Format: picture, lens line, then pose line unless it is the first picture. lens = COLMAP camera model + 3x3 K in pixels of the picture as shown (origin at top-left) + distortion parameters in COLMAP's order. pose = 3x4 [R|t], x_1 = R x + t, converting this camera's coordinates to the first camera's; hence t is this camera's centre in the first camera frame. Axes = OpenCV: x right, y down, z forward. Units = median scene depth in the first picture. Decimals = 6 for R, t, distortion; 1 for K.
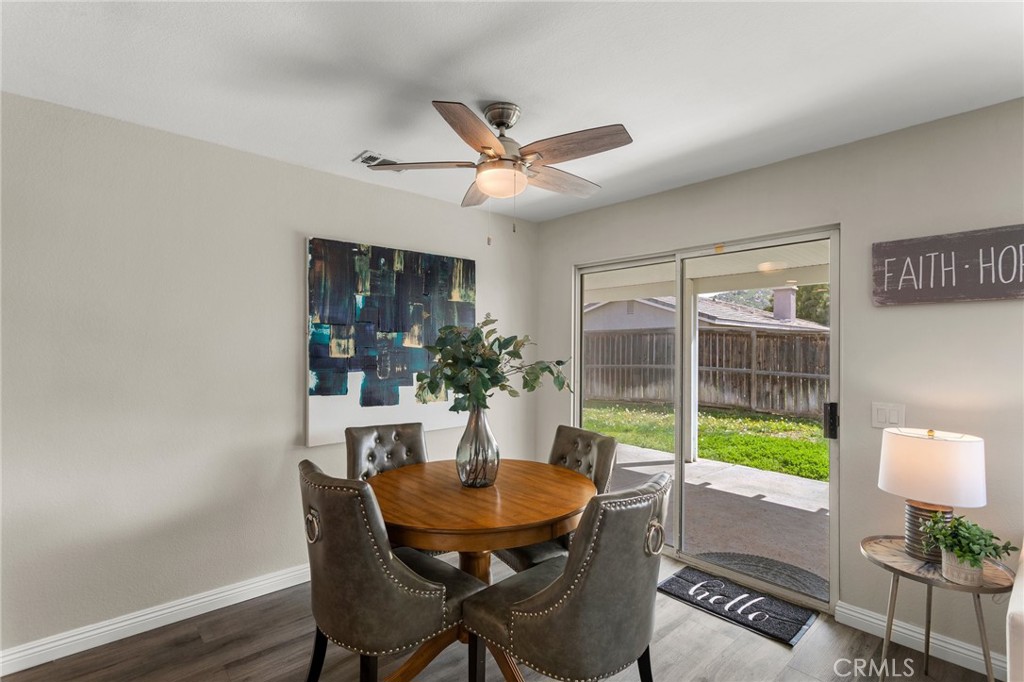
lens RADIAL K [[491.5, 0, 513.5], [0, 491.5, 344.5], [0, 0, 1]] dist [0.001936, -0.000224]
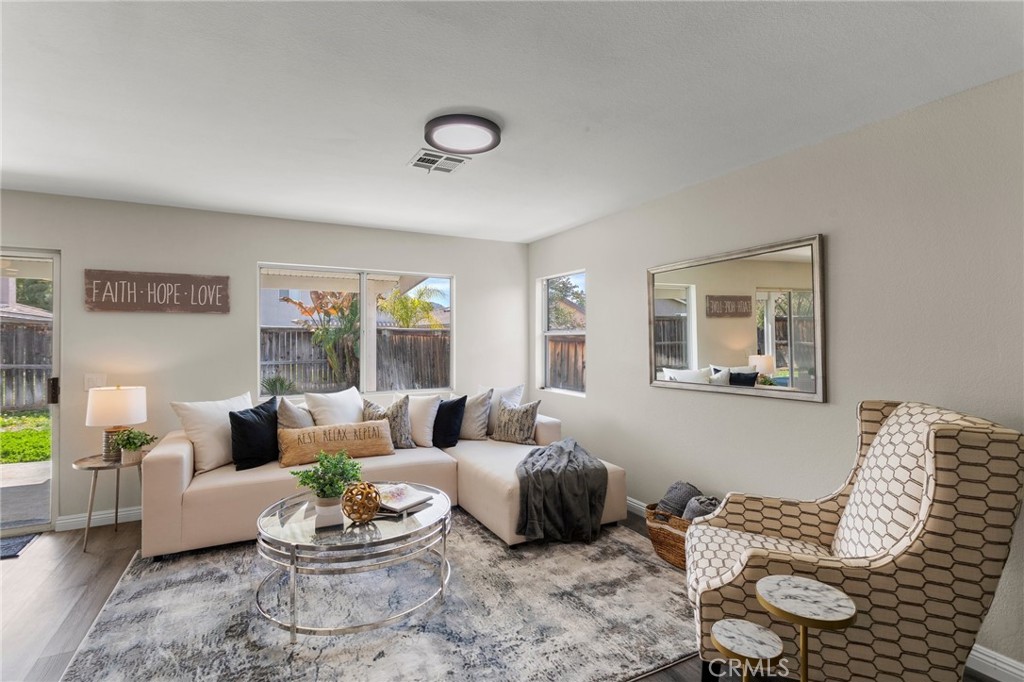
lens RADIAL K [[491.5, 0, 512.9], [0, 491.5, 339.8], [0, 0, 1]] dist [0.001936, -0.000224]
pose [[0.255573, -0.003042, 0.966785, -0.150411], [-0.006942, 0.999964, 0.004981, -0.002072], [-0.966765, -0.007984, 0.255542, -0.250696]]
